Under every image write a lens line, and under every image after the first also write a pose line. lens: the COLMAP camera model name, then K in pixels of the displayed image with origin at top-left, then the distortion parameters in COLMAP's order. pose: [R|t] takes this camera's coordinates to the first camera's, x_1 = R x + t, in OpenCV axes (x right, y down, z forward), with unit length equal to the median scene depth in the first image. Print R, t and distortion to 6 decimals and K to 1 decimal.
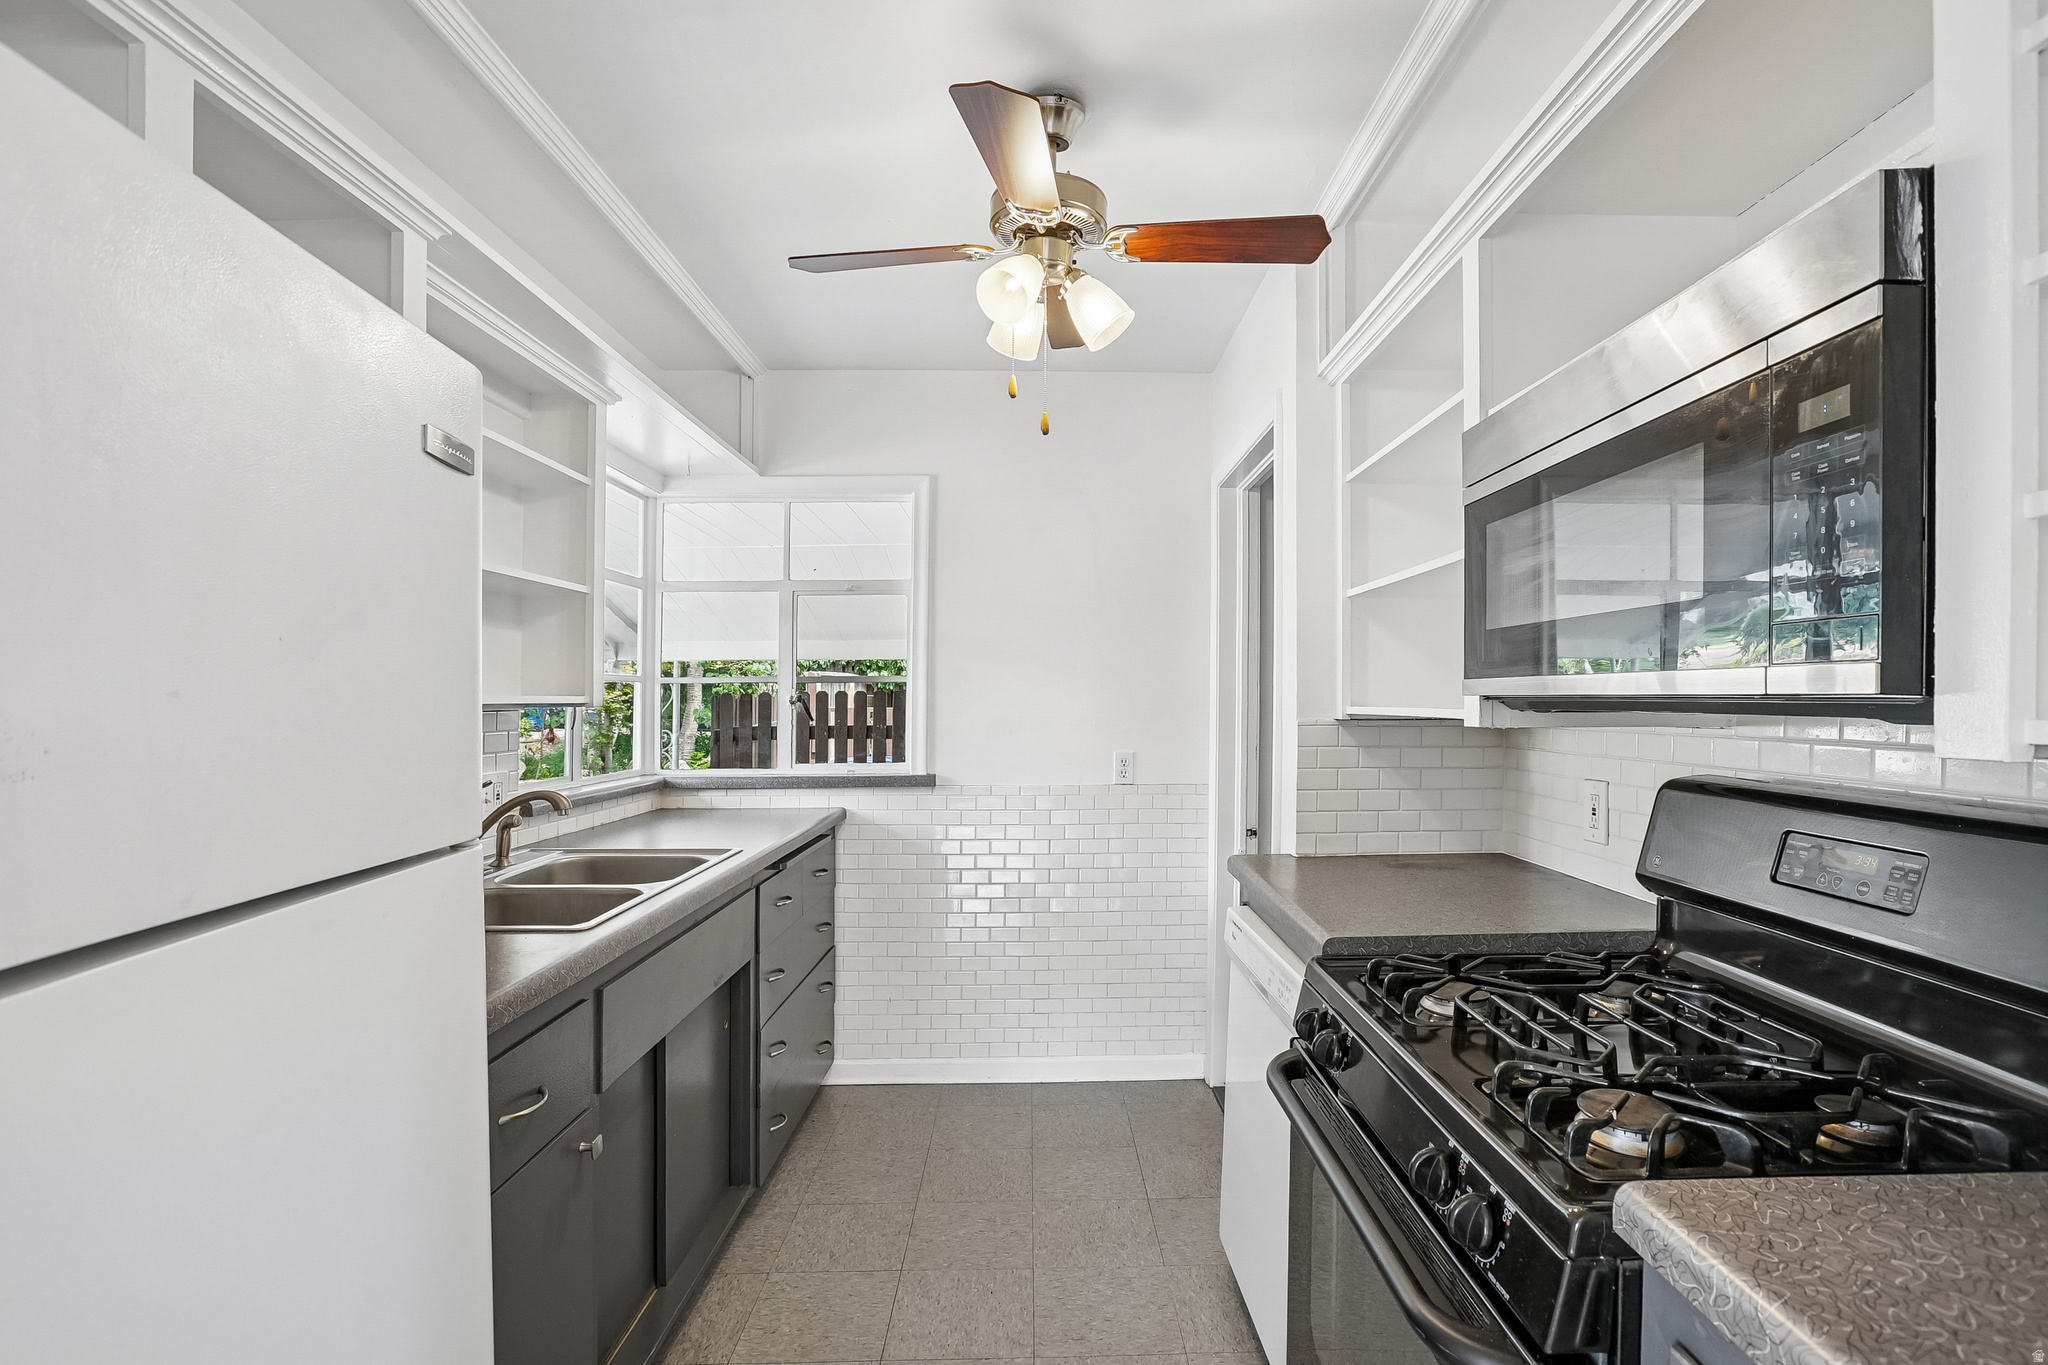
lens RADIAL K [[951.5, 0, 1029.5], [0, 951.5, 684.8], [0, 0, 1]] dist [-0.039763, 0.013670]
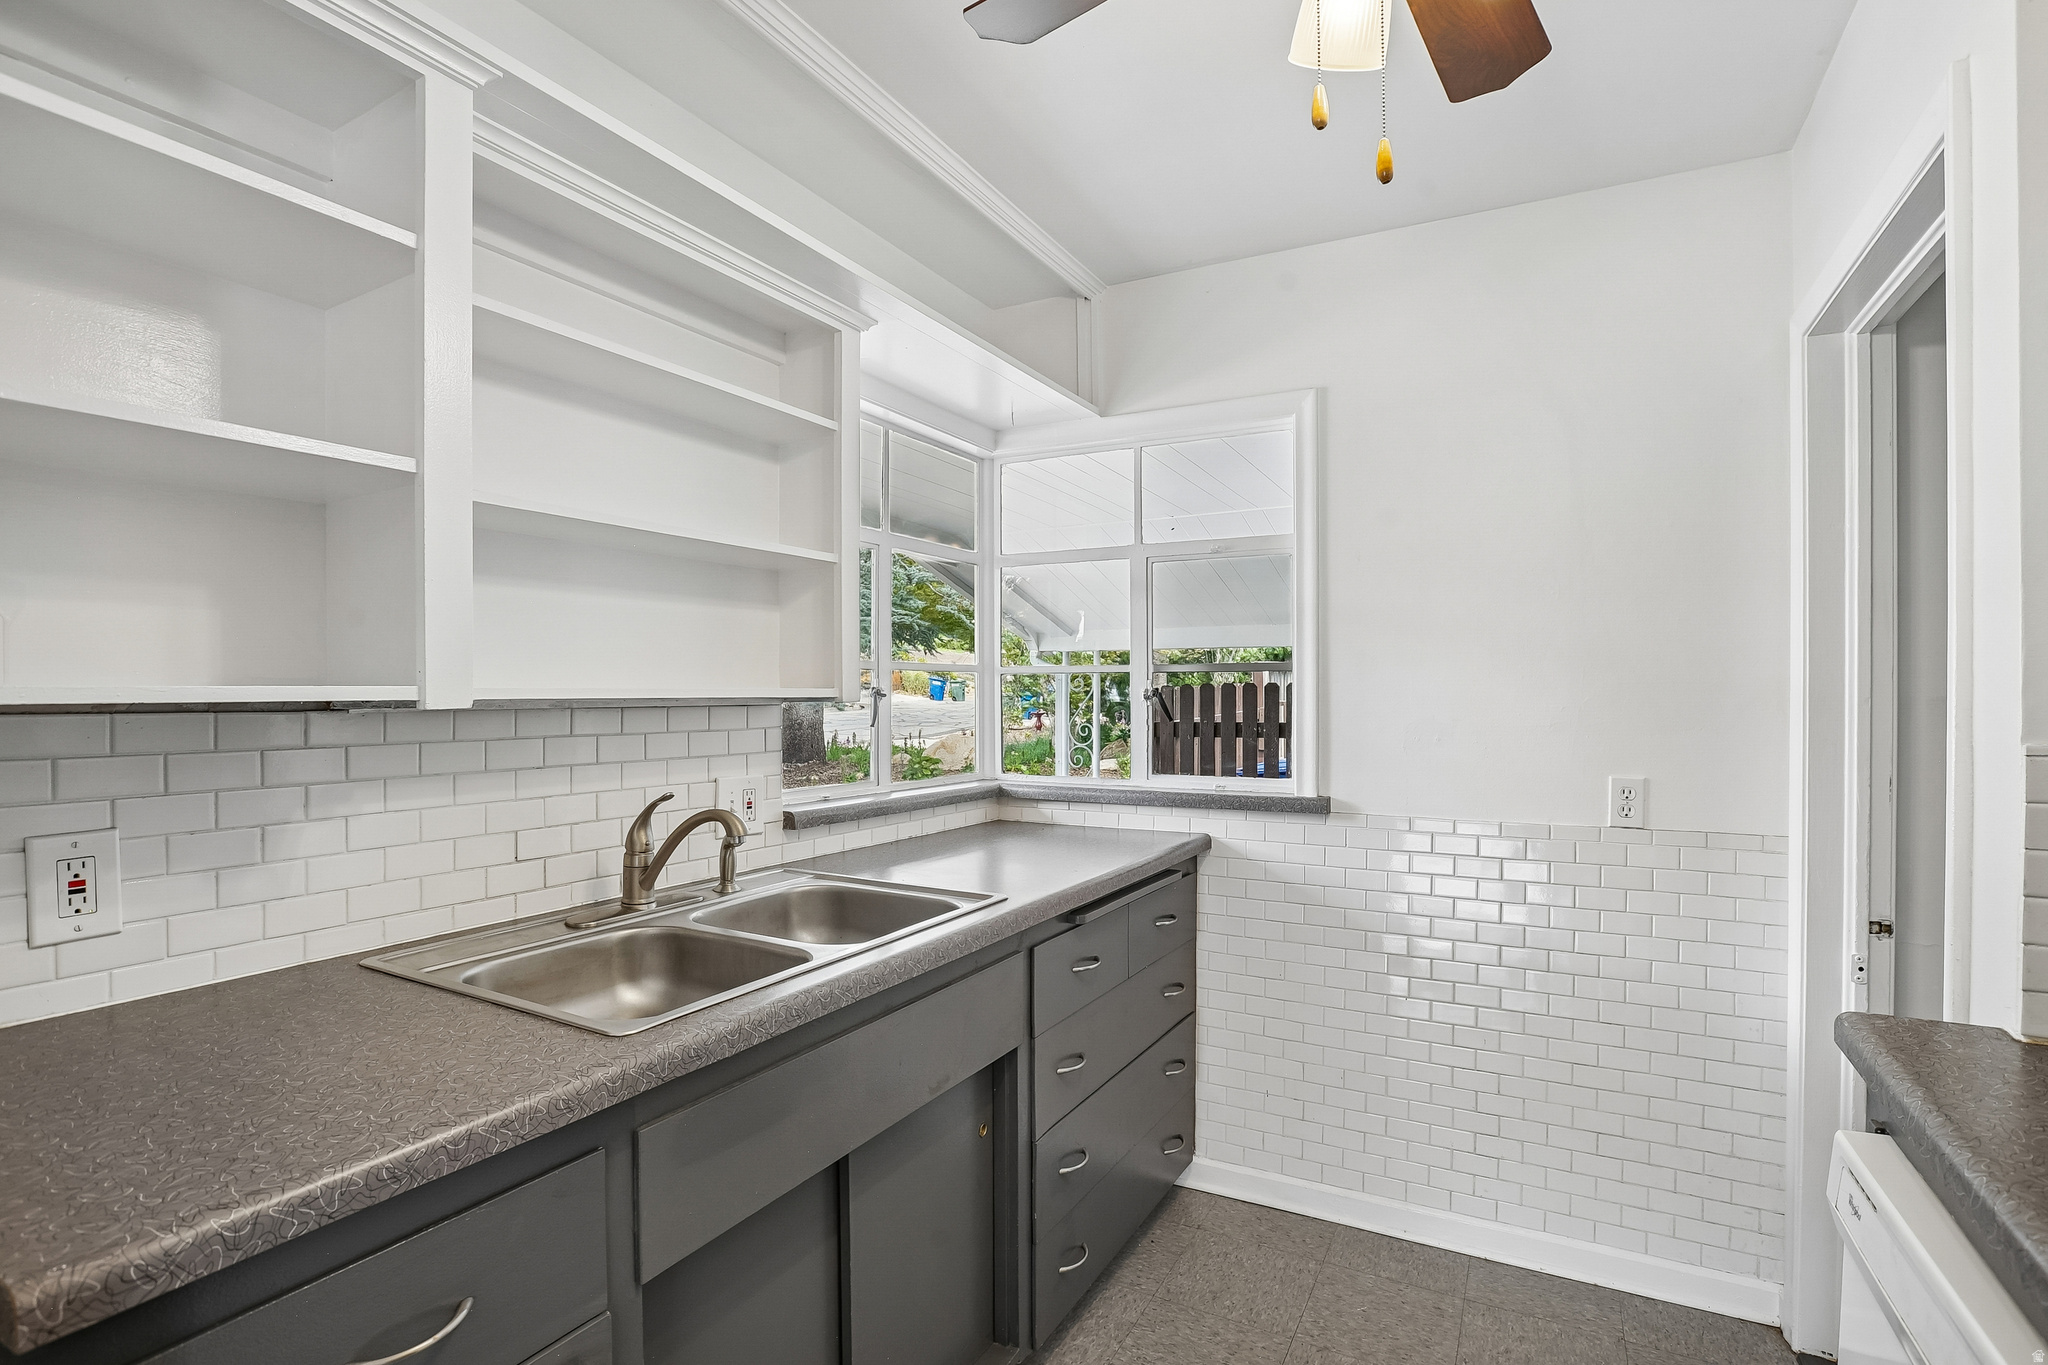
lens RADIAL K [[951.5, 0, 1035.1], [0, 951.5, 672.5], [0, 0, 1]] dist [-0.039763, 0.013670]
pose [[0.879285, -0.005397, -0.476266, 0.050640], [0.002038, 0.999969, -0.007570, 0.003372], [0.476292, 0.005686, 0.879269, 0.255852]]
